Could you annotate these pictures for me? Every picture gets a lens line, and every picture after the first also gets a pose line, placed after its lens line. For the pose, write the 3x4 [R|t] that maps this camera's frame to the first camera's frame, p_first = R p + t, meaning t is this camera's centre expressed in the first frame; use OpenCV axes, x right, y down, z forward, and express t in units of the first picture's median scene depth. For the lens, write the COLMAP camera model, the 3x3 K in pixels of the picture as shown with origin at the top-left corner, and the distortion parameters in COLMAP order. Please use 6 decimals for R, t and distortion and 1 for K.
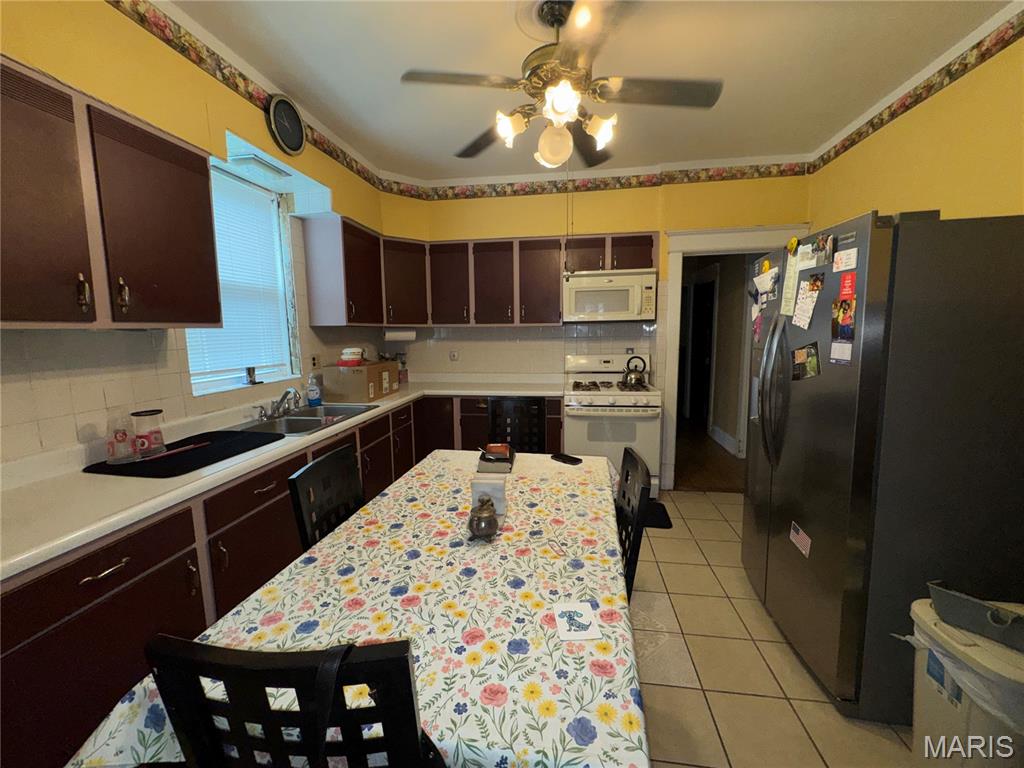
lens RADIAL K [[409.1, 0, 517.2], [0, 409.1, 381.7], [0, 0, 1]] dist [0.000745, -0.000222]
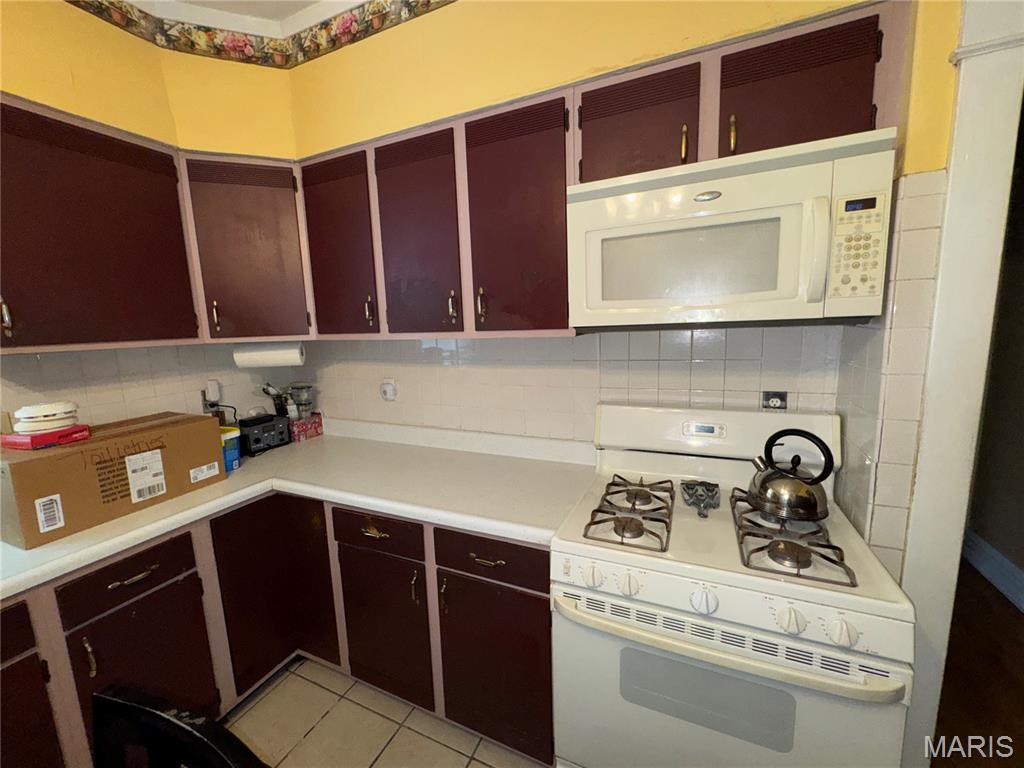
lens RADIAL K [[409.1, 0, 515.4], [0, 409.1, 382.2], [0, 0, 1]] dist [0.000745, -0.000222]
pose [[0.959527, 0.020025, -0.280902, 0.171941], [-0.014005, 0.999628, 0.023421, -0.107689], [0.281267, -0.018539, 0.959451, 0.647975]]
